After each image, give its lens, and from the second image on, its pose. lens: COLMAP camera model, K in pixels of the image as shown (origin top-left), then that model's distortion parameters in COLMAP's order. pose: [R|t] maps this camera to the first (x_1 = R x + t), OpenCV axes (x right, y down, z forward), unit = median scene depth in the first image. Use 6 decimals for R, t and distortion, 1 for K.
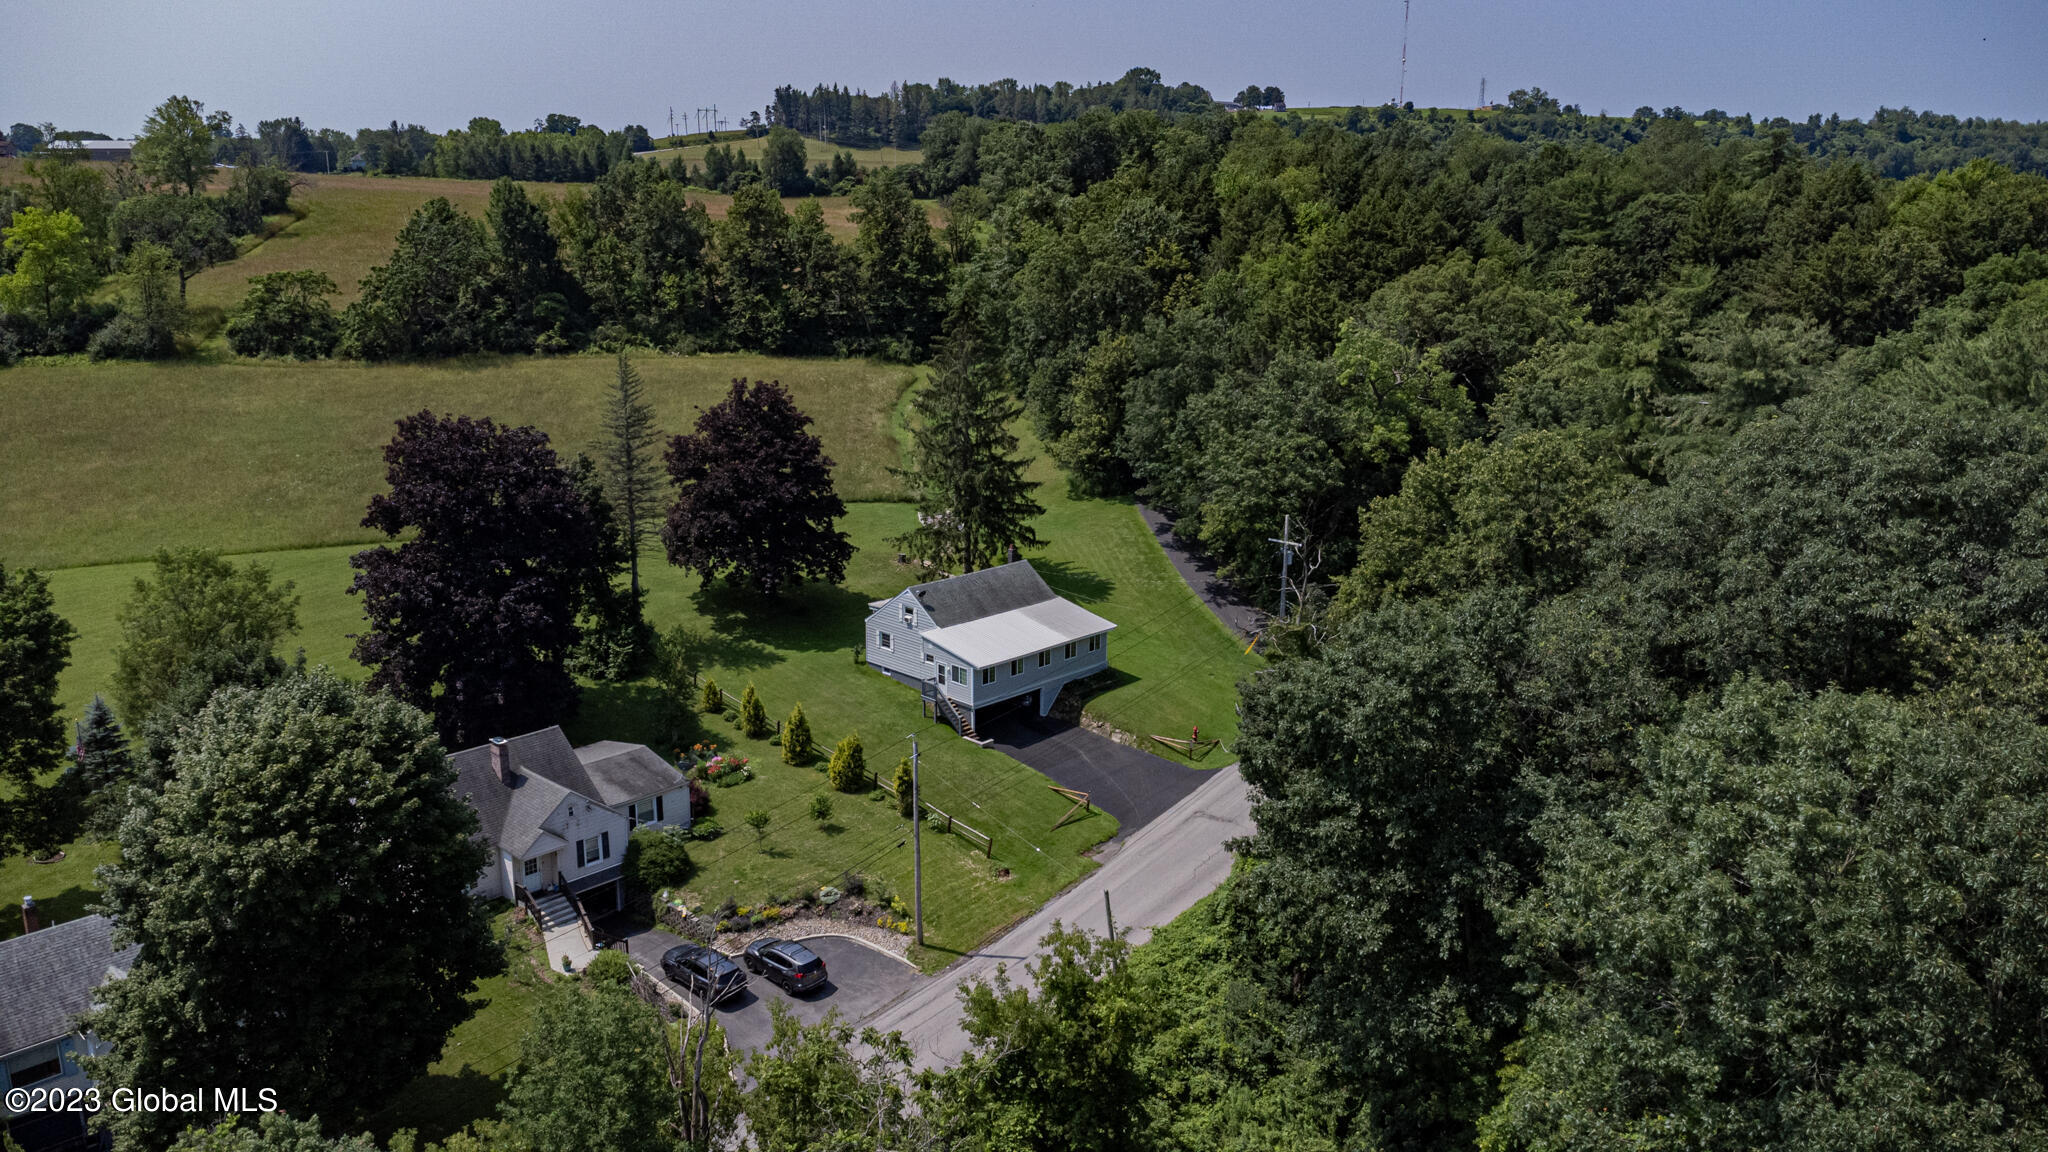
lens RADIAL K [[1474.9, 0, 1024.0], [0, 1474.9, 576.0], [0, 0, 1]] dist [0.031902, -0.040292]
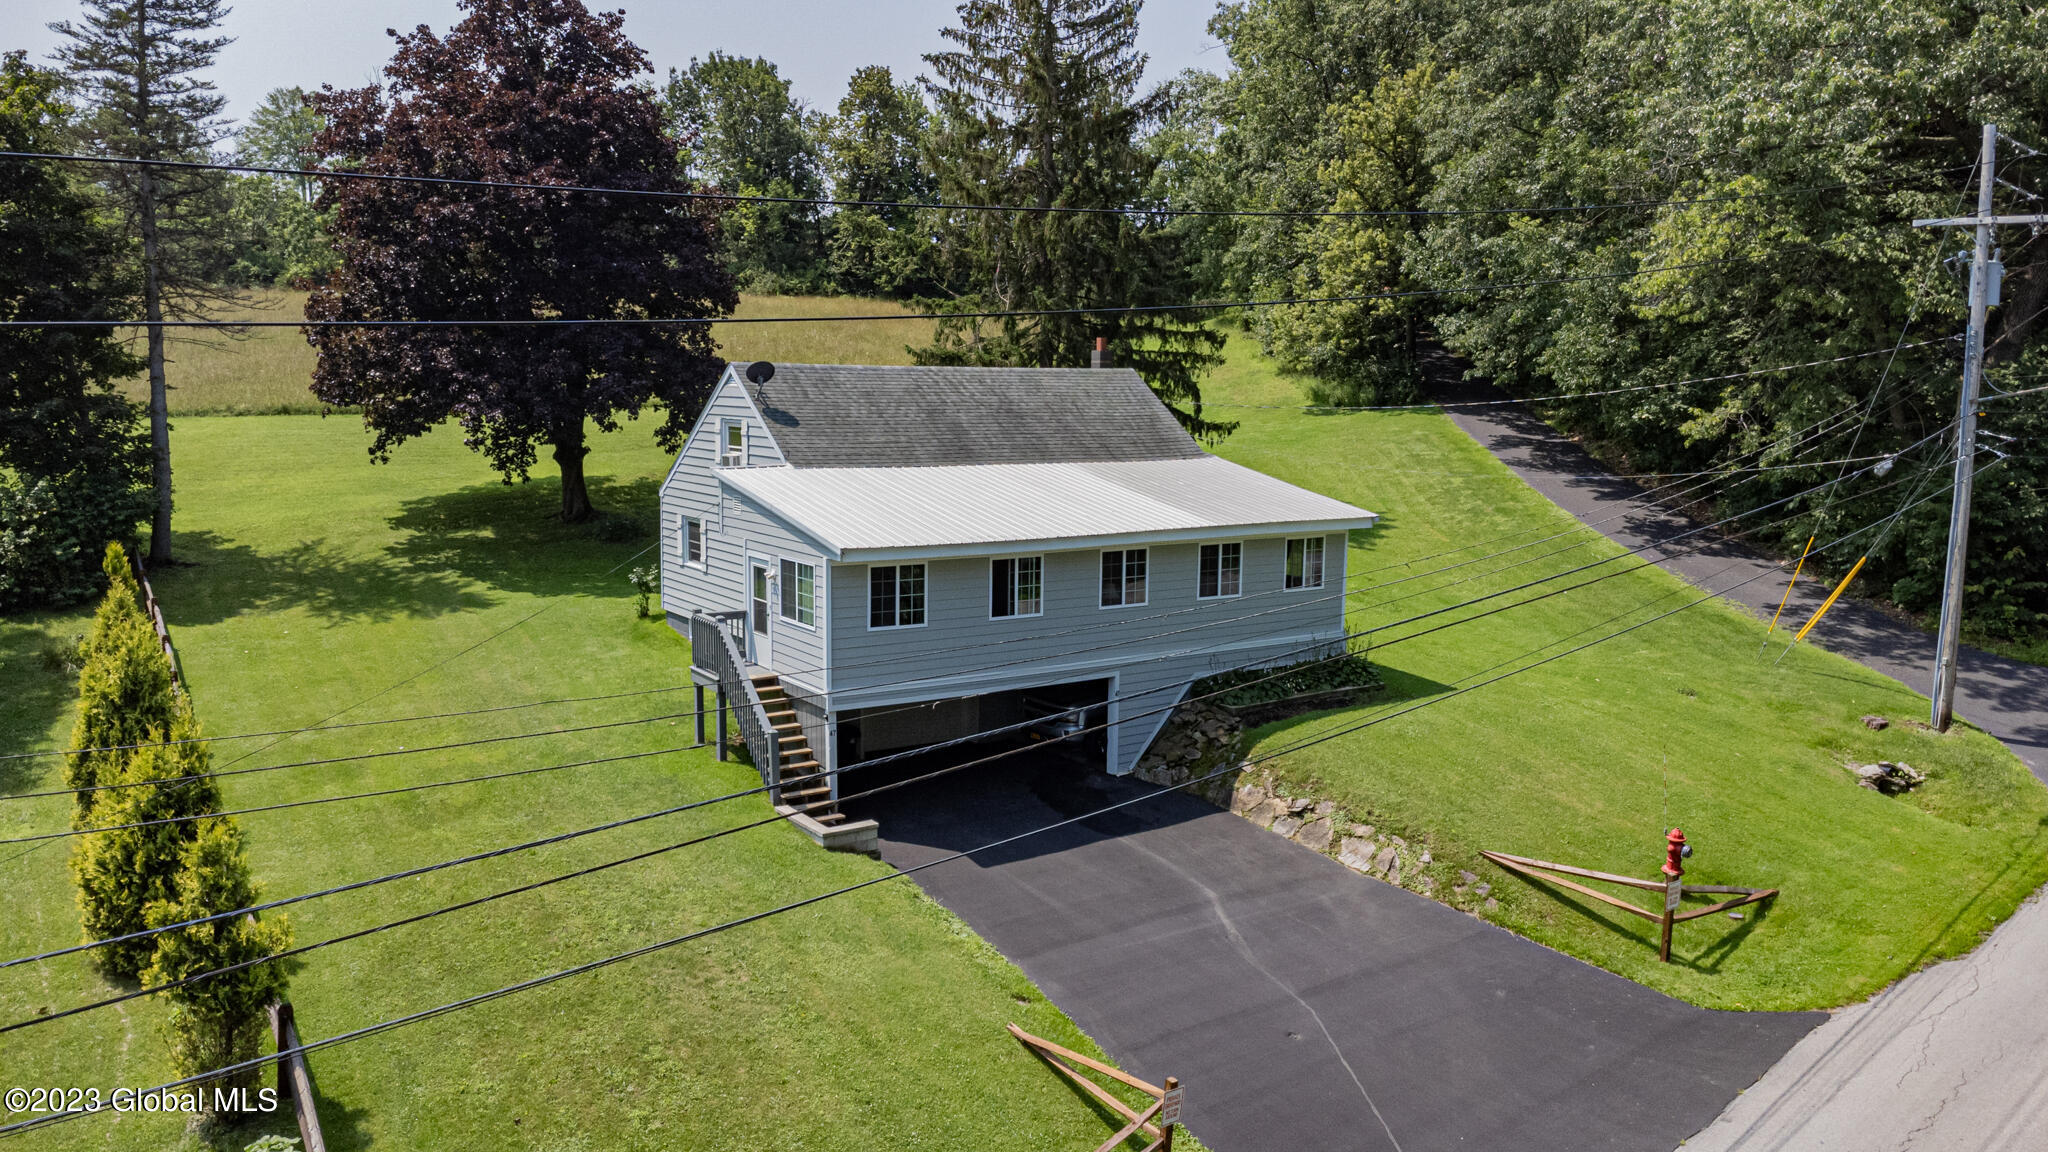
lens RADIAL K [[1485.5, 0, 1022.4], [0, 1485.5, 571.2], [0, 0, 1]] dist [0.054152, -0.082998]
pose [[0.979367, 0.030193, -0.199823, 0.048532], [-0.054699, 0.991472, -0.118282, 0.081447], [0.194548, 0.126772, 0.972667, 0.623077]]
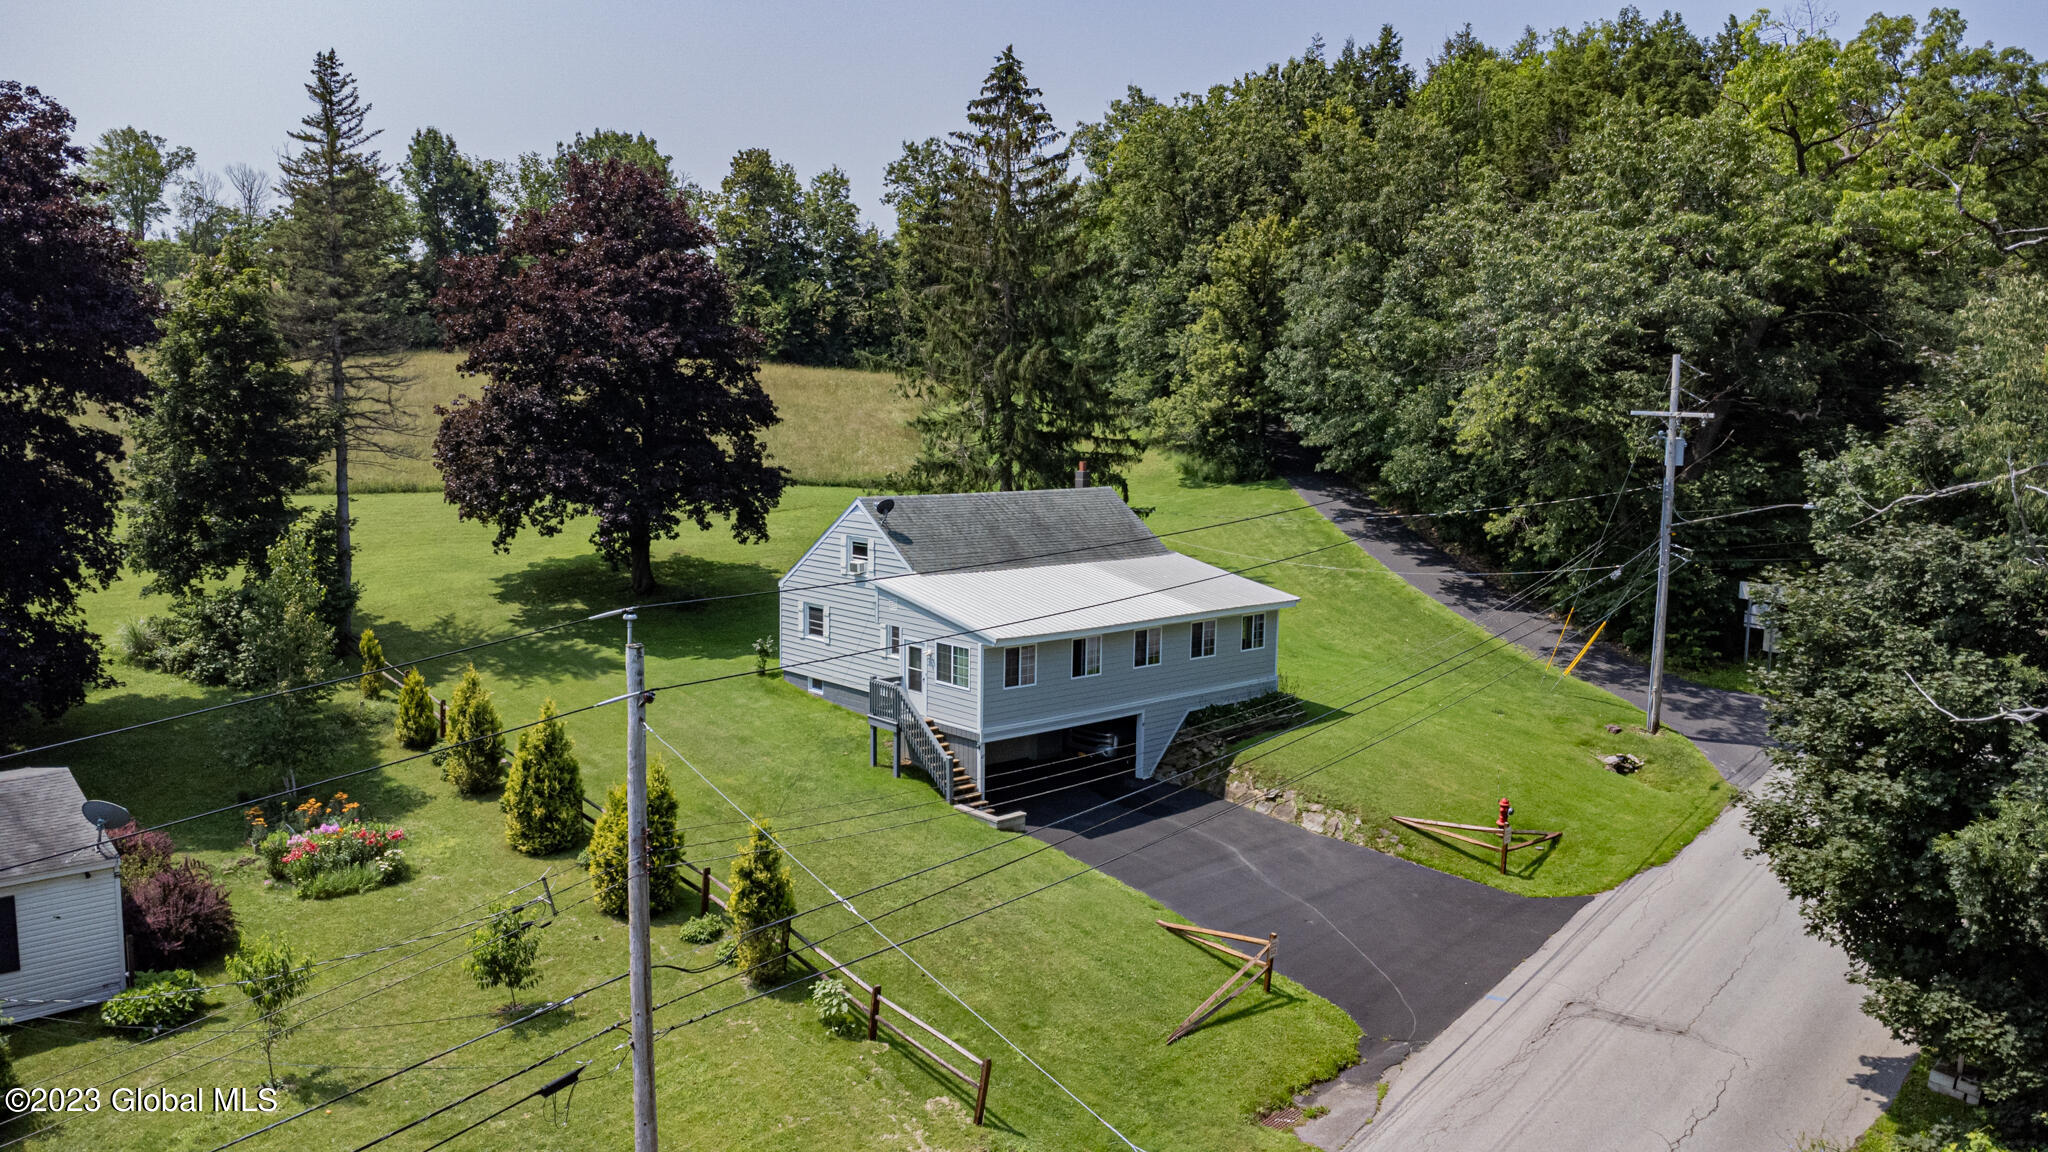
lens RADIAL K [[1474.9, 0, 1024.0], [0, 1474.9, 576.0], [0, 0, 1]] dist [0.031902, -0.040292]
pose [[0.998103, 0.014643, -0.059801, 0.002611], [-0.022341, 0.991241, -0.130160, 0.083581], [0.057371, 0.131249, 0.989688, 0.485669]]
